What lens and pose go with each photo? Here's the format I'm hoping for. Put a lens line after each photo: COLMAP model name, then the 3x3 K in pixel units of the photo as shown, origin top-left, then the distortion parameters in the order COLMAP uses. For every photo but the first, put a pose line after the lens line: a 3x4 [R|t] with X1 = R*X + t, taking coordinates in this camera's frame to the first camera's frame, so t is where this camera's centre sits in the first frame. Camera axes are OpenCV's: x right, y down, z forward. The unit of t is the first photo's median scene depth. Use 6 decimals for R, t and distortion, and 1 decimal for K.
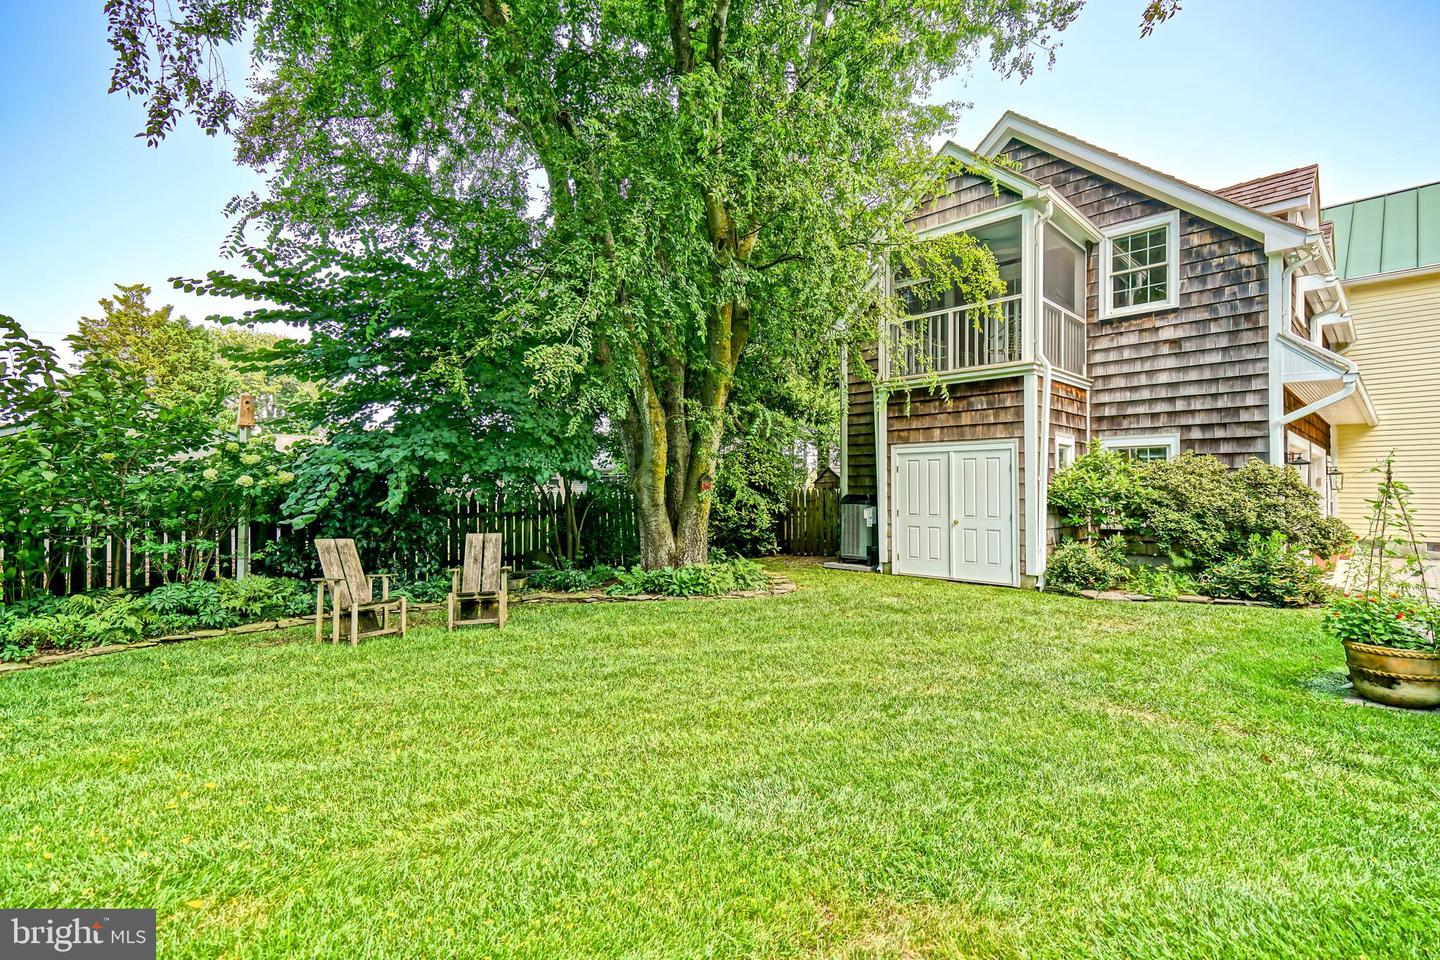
lens RADIAL K [[692.4, 0, 715.4], [0, 692.4, 478.3], [0, 0, 1]] dist [0.005481, 0.000344]
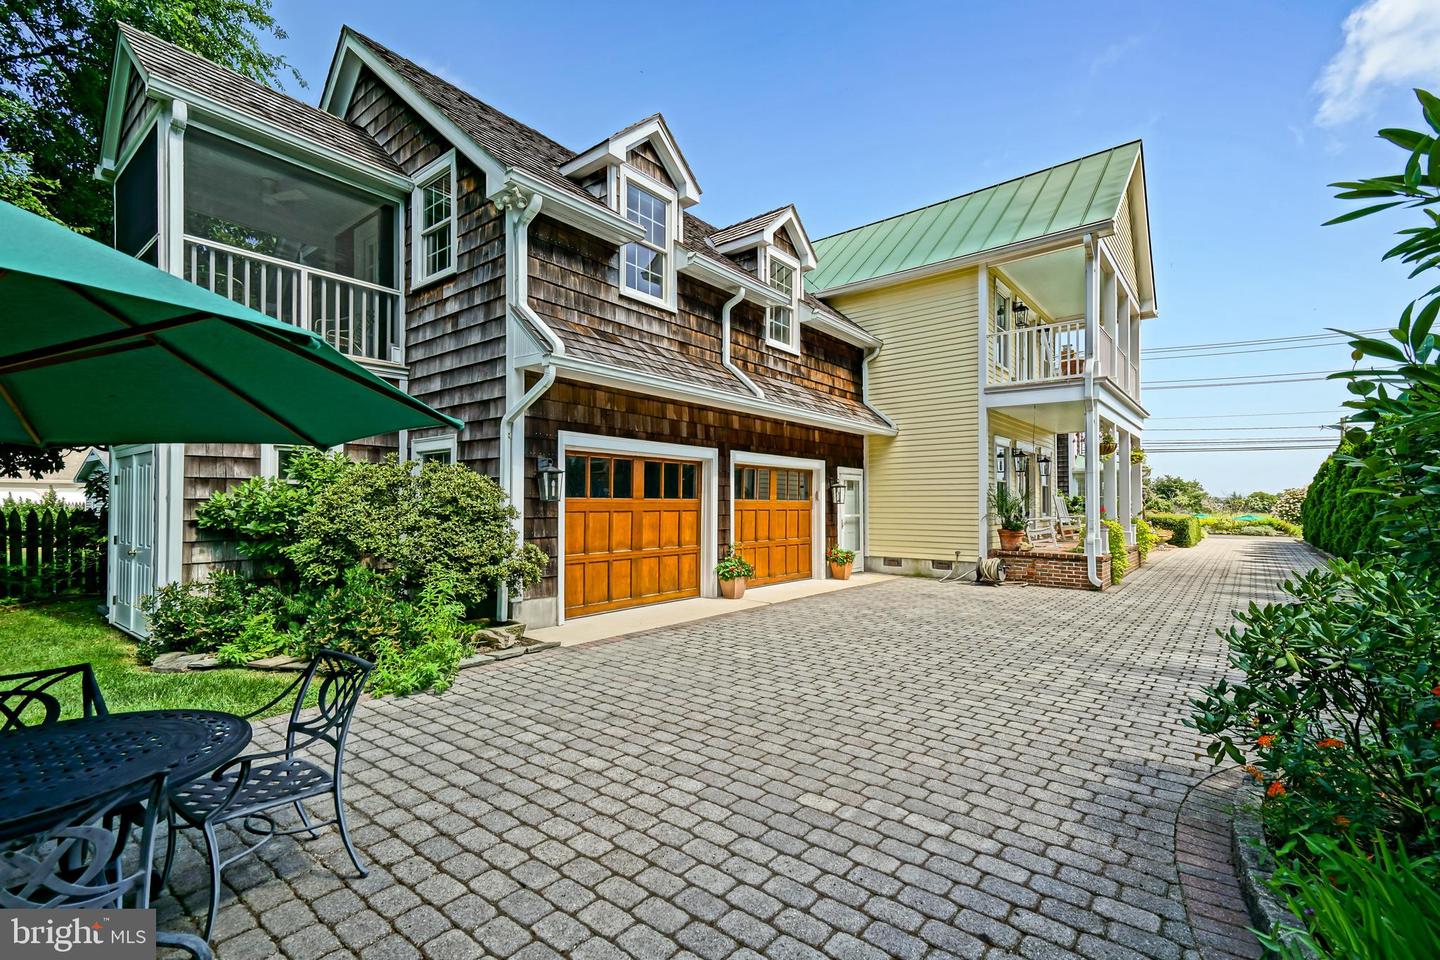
lens RADIAL K [[651.2, 0, 707.0], [0, 651.2, 481.7], [0, 0, 1]] dist [0.043185, -0.002748]
pose [[0.989949, -0.001482, 0.141414, 0.849941], [0.002774, 0.999956, -0.008943, -0.002709], [-0.141395, 0.009246, 0.989910, 0.226095]]
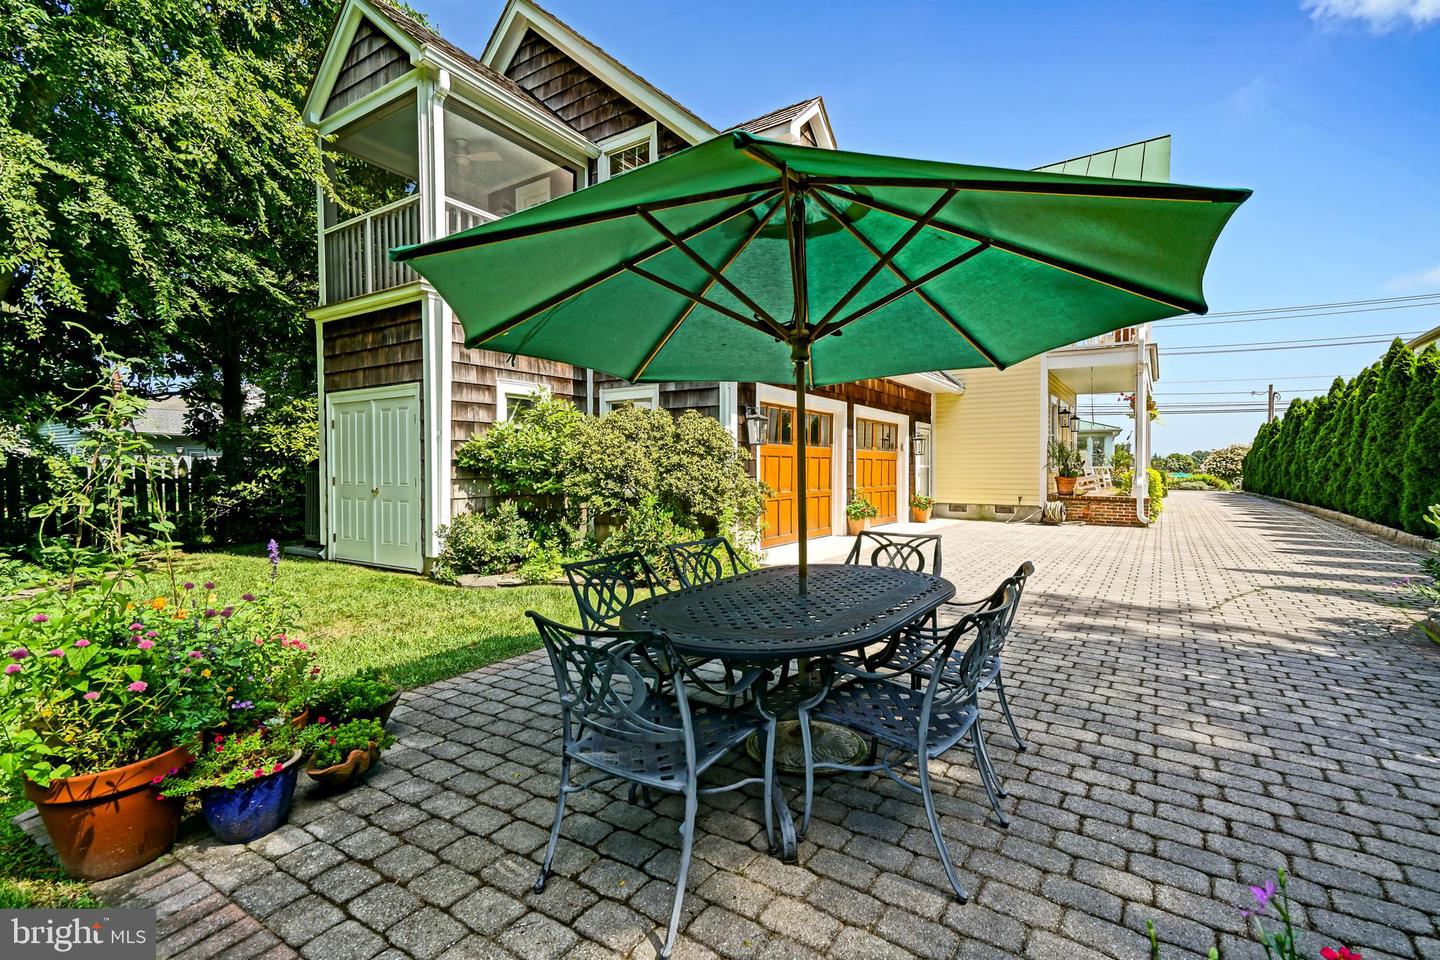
lens RADIAL K [[651.2, 0, 727.9], [0, 651.2, 471.0], [0, 0, 1]] dist [0.043185, -0.002748]
pose [[0.968087, -0.008408, 0.250474, 0.550030], [0.000509, 0.999501, 0.031581, 0.018235], [-0.250615, -0.030446, 0.967608, 0.181600]]
